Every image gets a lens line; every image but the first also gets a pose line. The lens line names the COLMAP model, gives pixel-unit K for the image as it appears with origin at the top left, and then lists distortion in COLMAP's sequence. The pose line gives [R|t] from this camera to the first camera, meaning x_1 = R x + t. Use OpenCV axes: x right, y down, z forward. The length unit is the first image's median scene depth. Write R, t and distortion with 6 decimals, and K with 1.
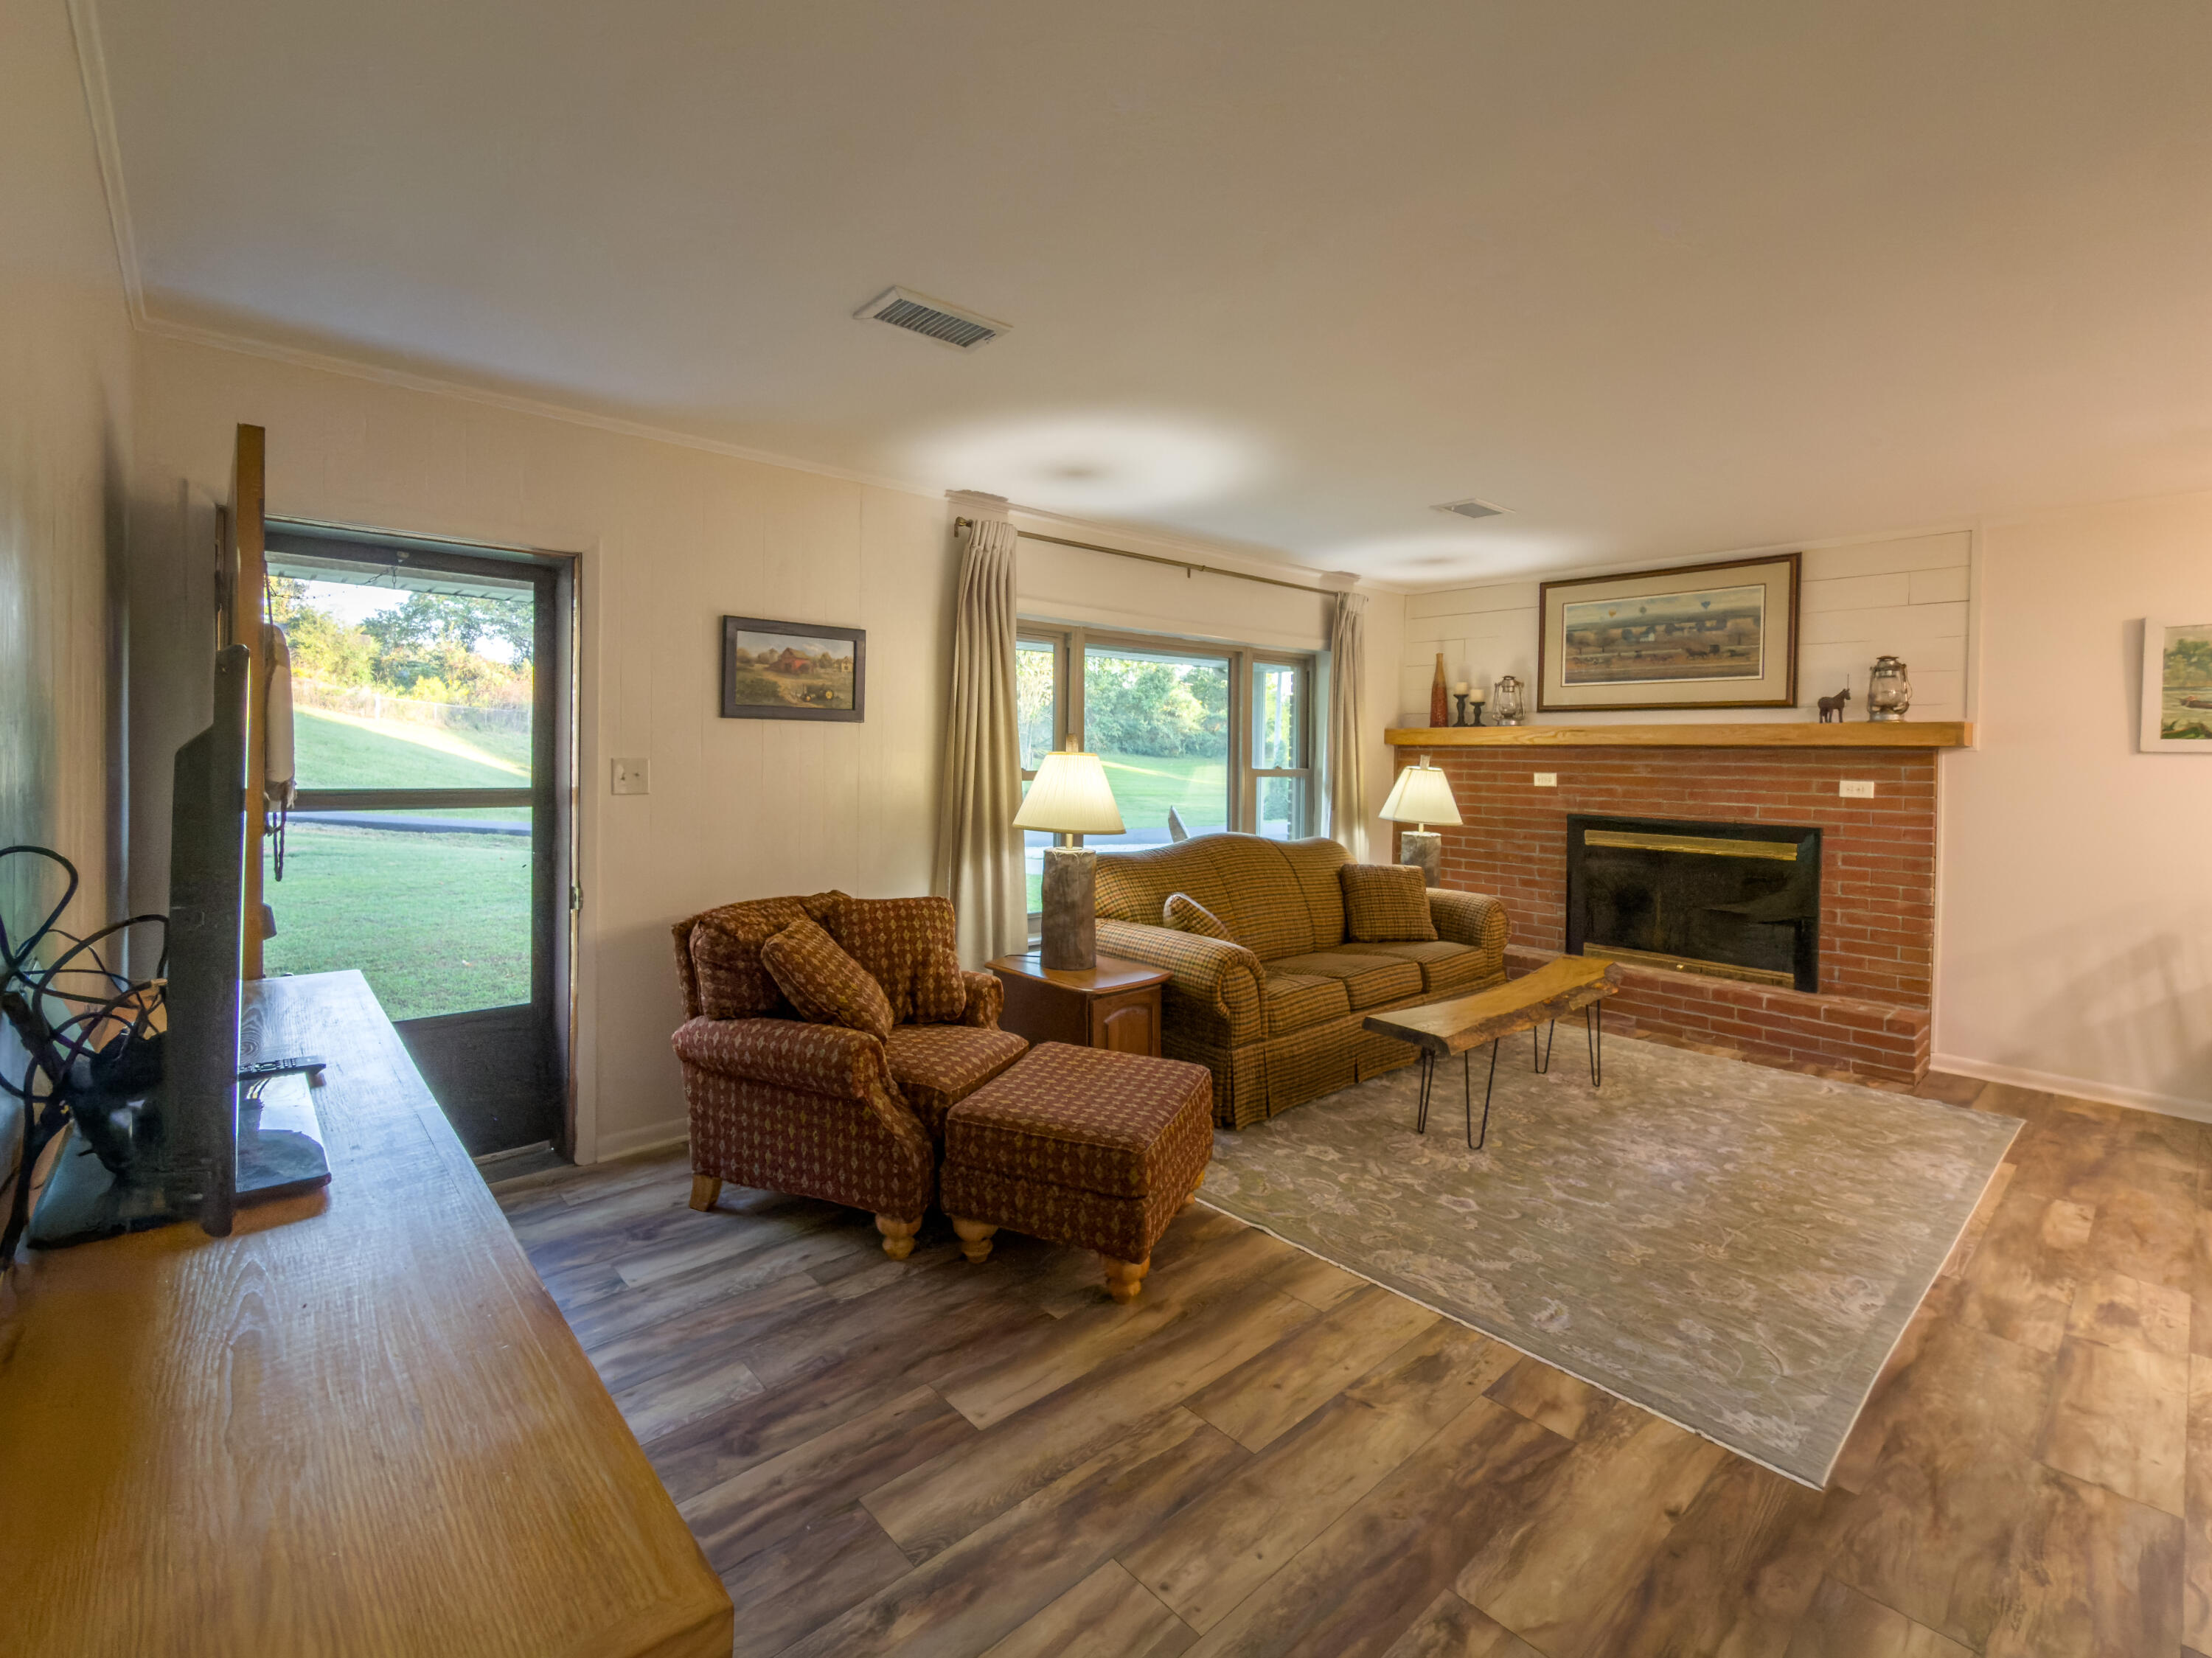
lens RADIAL K [[971.9, 0, 1000.4], [0, 971.9, 757.5], [0, 0, 1]] dist [0.000550, 0.000511]
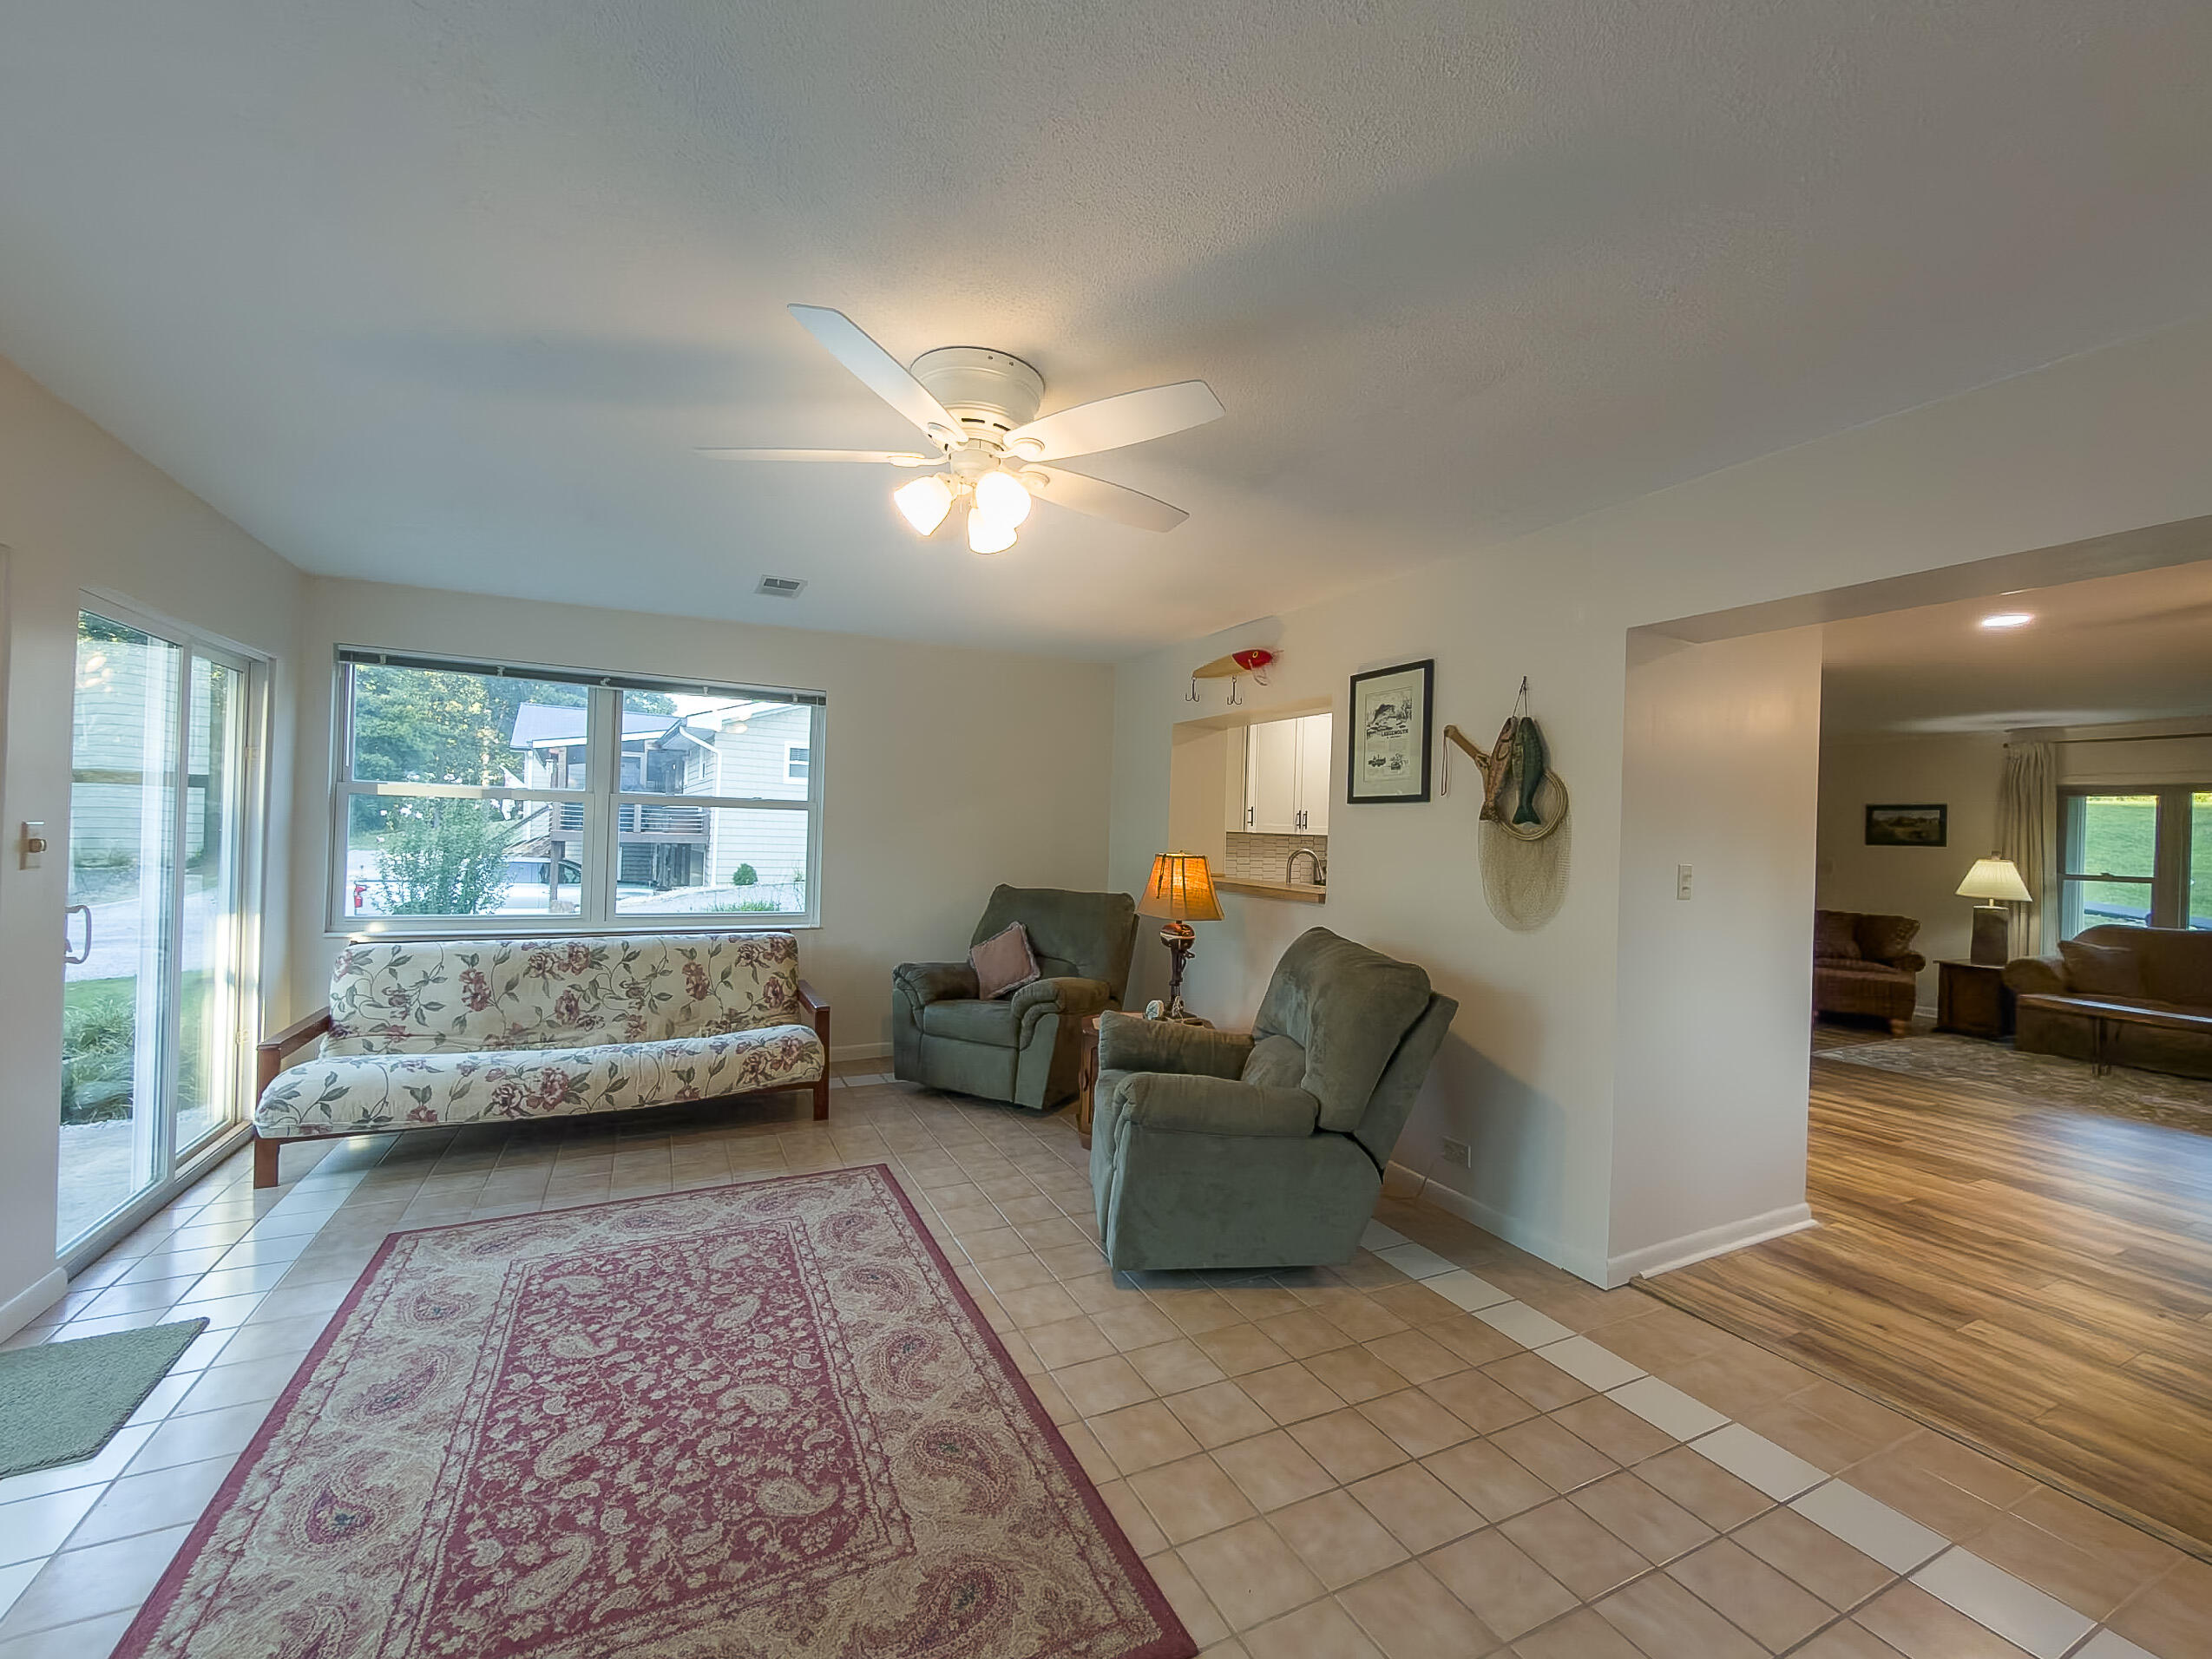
lens RADIAL K [[906.7, 0, 1106.0], [0, 906.7, 829.5], [0, 0, 1]] dist [0.000683, -0.000452]
pose [[-0.215857, -0.023312, -0.976147, 2.584074], [-0.044295, 0.998920, -0.014060, 0.043527], [0.975420, 0.040204, -0.216657, -0.464252]]
